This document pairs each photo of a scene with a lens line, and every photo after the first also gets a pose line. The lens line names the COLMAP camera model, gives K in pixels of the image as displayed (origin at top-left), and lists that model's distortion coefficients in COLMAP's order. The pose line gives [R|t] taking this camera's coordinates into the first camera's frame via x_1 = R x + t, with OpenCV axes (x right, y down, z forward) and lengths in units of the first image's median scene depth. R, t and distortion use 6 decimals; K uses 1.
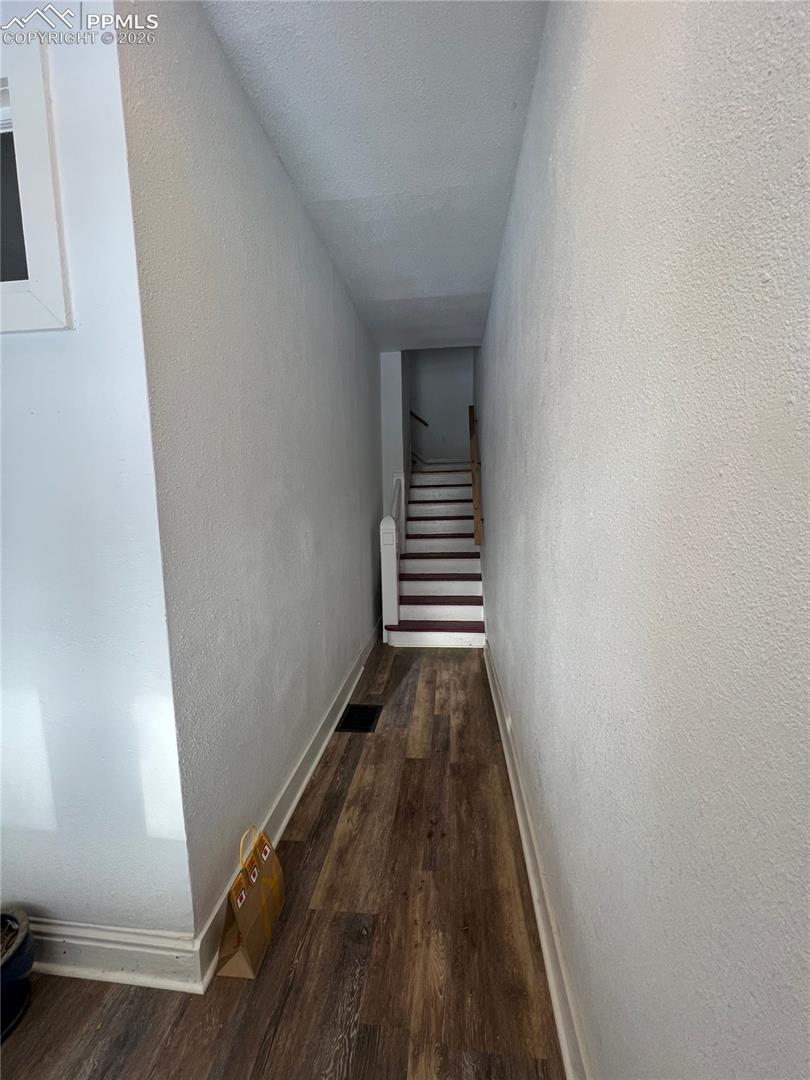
lens RADIAL K [[427.9, 0, 401.2], [0, 427.9, 539.5], [0, 0, 1]] dist [0.000174, 0.000144]
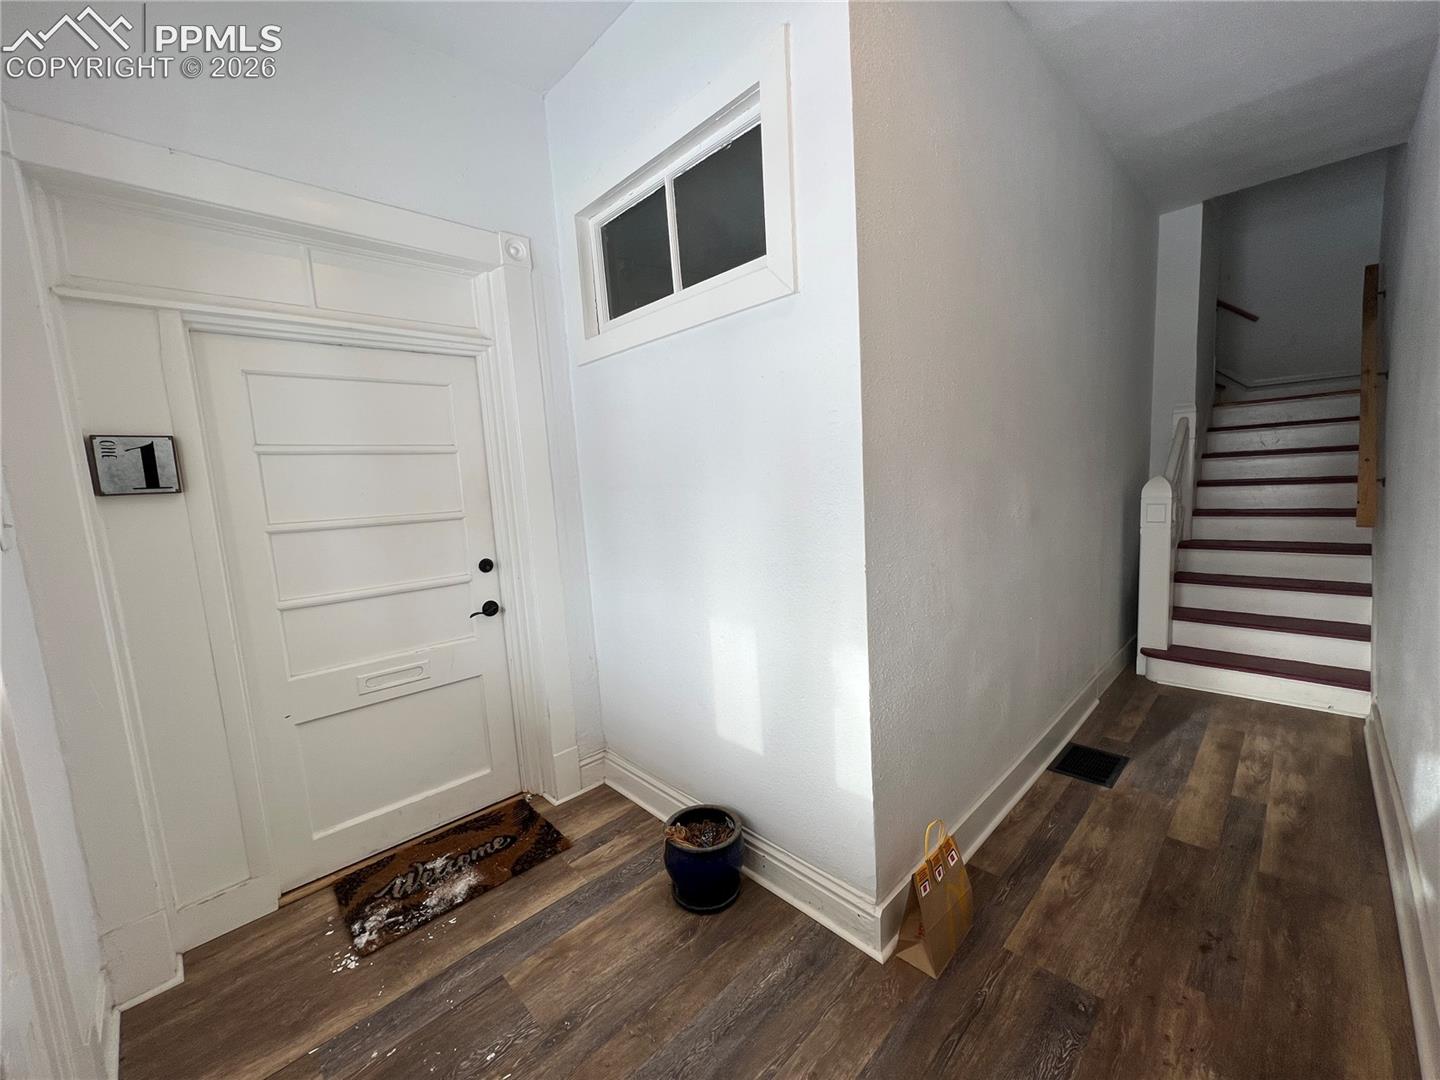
lens RADIAL K [[570.6, 0, 722.9], [0, 570.6, 537.8], [0, 0, 1]] dist [0.000174, 0.000144]
pose [[0.775468, 0.050740, -0.629345, 0.011680], [-0.030268, 0.998607, 0.043216, 0.037965], [0.630661, -0.014464, 0.775923, -0.133332]]
